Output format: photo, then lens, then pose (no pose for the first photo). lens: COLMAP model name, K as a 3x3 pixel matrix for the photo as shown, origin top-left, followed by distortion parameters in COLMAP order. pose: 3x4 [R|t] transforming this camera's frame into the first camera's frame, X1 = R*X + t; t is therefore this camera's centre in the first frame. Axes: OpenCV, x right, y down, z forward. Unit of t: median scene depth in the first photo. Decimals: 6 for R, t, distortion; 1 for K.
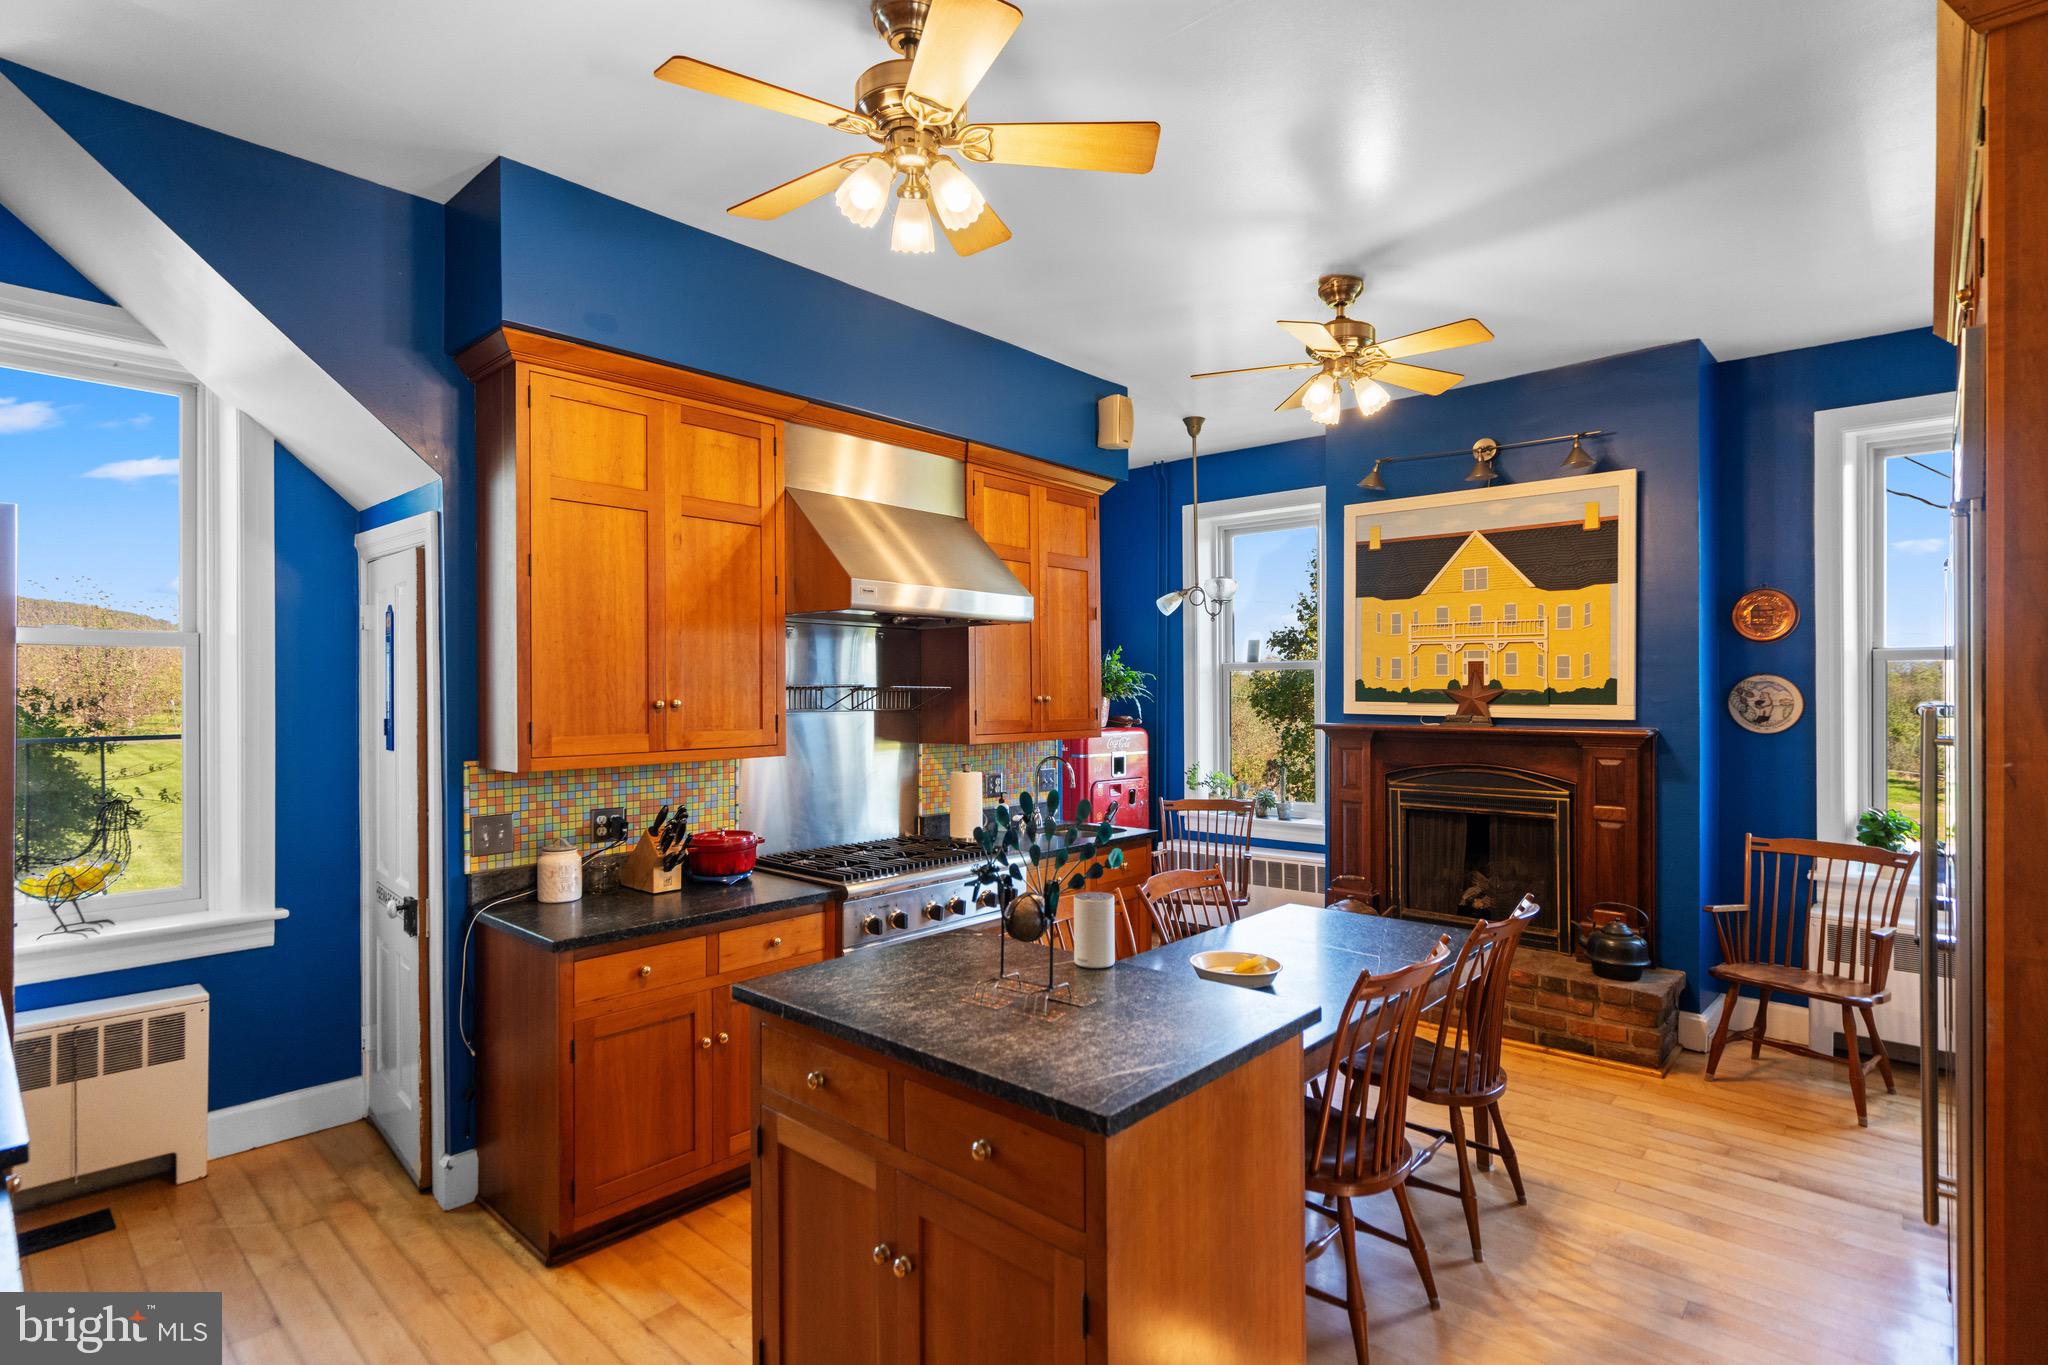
lens RADIAL K [[1008.2, 0, 1018.3], [0, 1008.2, 690.4], [0, 0, 1]] dist [0.003628, -0.000495]
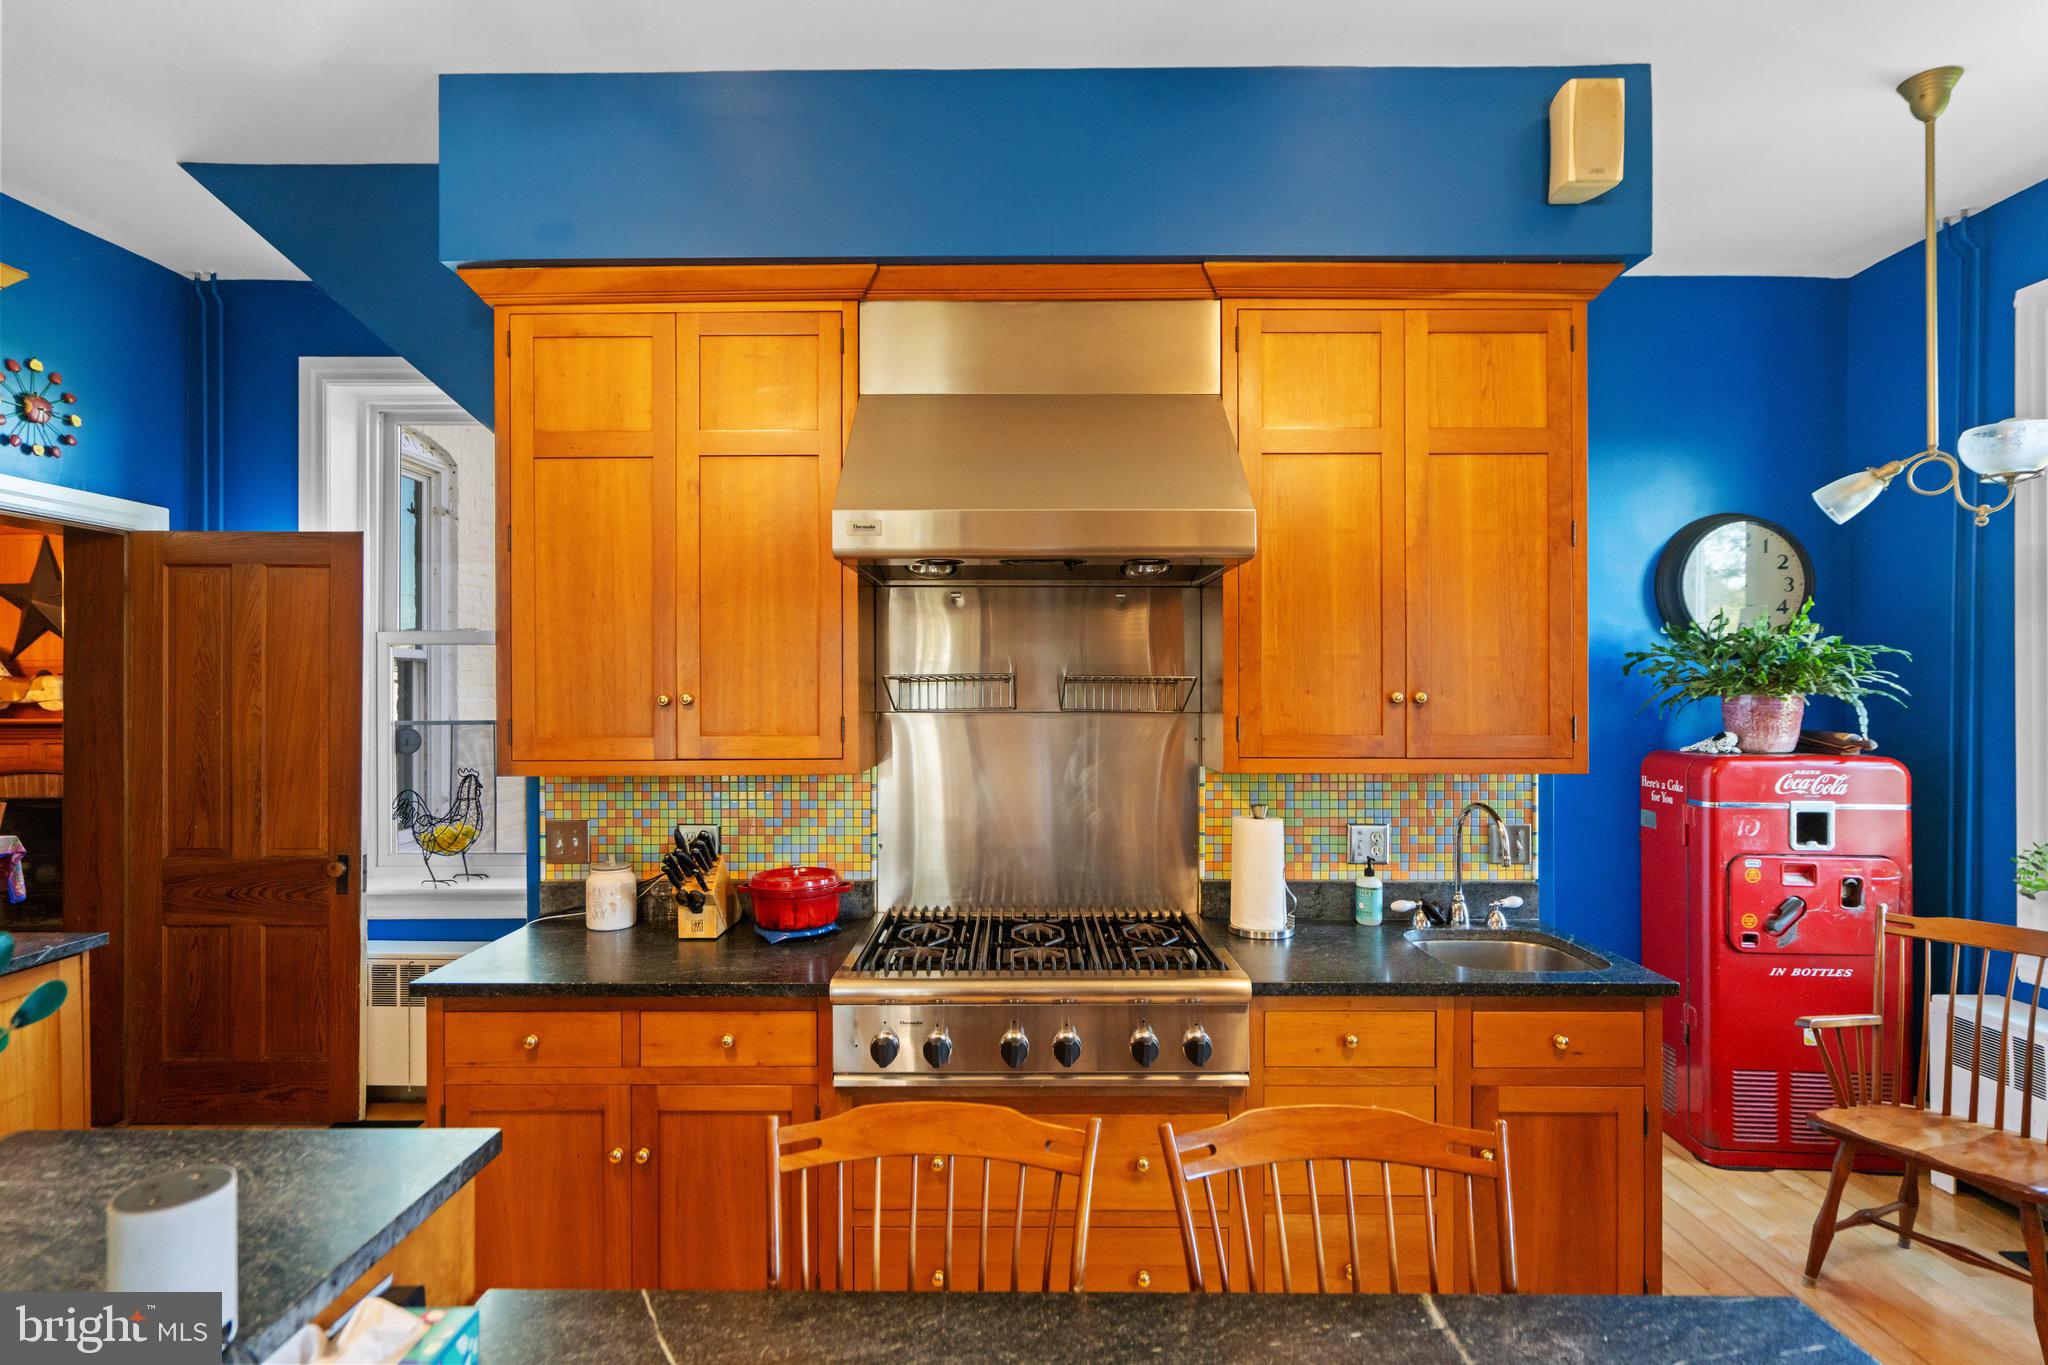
lens RADIAL K [[1008.2, 0, 1029.5], [0, 1008.2, 685.1], [0, 0, 1]] dist [0.003628, -0.000495]
pose [[0.665520, 0.001204, -0.746379, 0.405386], [0.000228, 0.999998, 0.001817, 0.000656], [0.746380, -0.001379, 0.665519, 0.663971]]
